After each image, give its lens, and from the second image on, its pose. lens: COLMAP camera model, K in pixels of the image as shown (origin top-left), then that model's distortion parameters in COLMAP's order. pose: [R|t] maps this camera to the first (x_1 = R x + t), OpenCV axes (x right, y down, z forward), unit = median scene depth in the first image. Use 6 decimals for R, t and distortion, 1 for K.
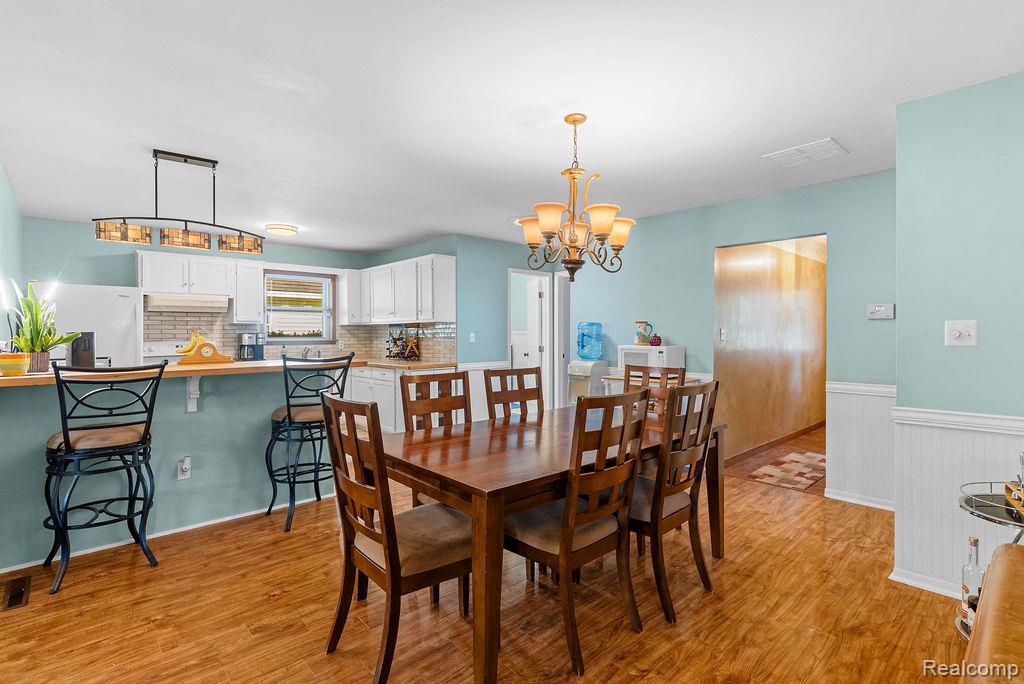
lens RADIAL K [[488.5, 0, 513.0], [0, 488.5, 335.6], [0, 0, 1]] dist [0.001389, 0.000990]
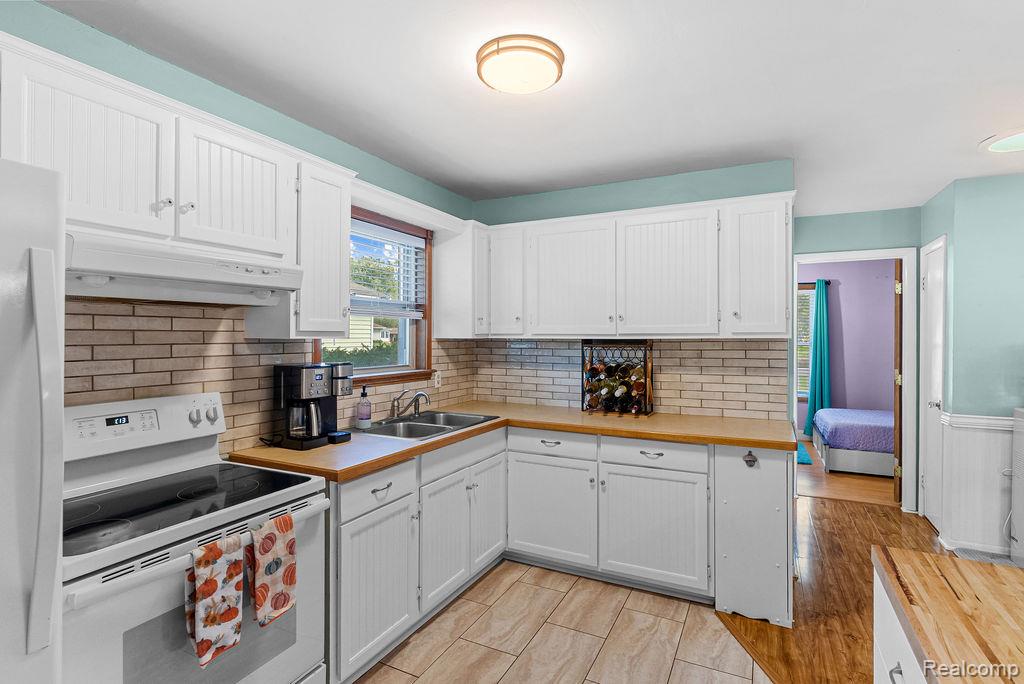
lens RADIAL K [[500.6, 0, 516.8], [0, 500.6, 333.2], [0, 0, 1]] dist [-0.009017, 0.004261]
pose [[0.935871, 0.005793, 0.352295, -0.544641], [-0.002599, 0.999951, -0.009538, -0.026227], [-0.352333, 0.008011, 0.935840, 0.618566]]
